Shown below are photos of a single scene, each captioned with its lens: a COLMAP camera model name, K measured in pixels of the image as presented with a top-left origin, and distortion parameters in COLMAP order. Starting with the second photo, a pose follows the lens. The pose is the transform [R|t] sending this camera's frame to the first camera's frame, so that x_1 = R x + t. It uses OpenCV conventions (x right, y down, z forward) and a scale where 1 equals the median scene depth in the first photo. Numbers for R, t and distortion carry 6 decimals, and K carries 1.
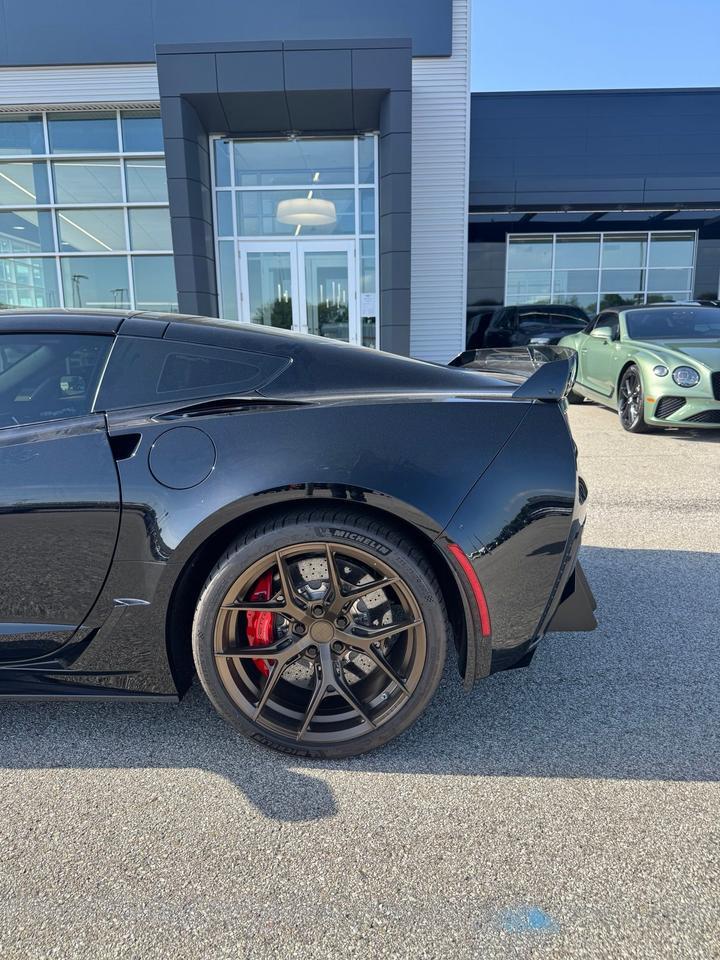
lens RADIAL K [[682.7, 0, 366.7], [0, 682.7, 487.0], [0, 0, 1]] dist [0.035969, -0.057589]
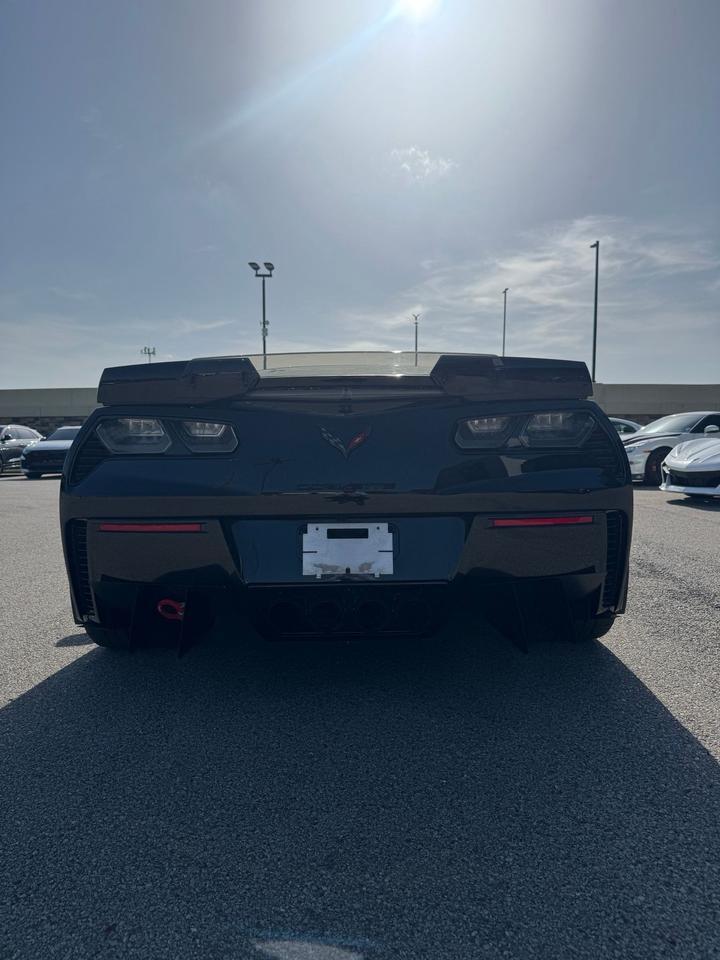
lens RADIAL K [[682.7, 0, 357.2], [0, 682.7, 475.5], [0, 0, 1]] dist [0.035969, -0.057589]
pose [[-0.001575, 0.052556, -0.998617, 0.231106], [-0.203450, 0.977715, 0.051777, -0.024906], [0.979084, 0.203250, 0.009153, 0.231809]]
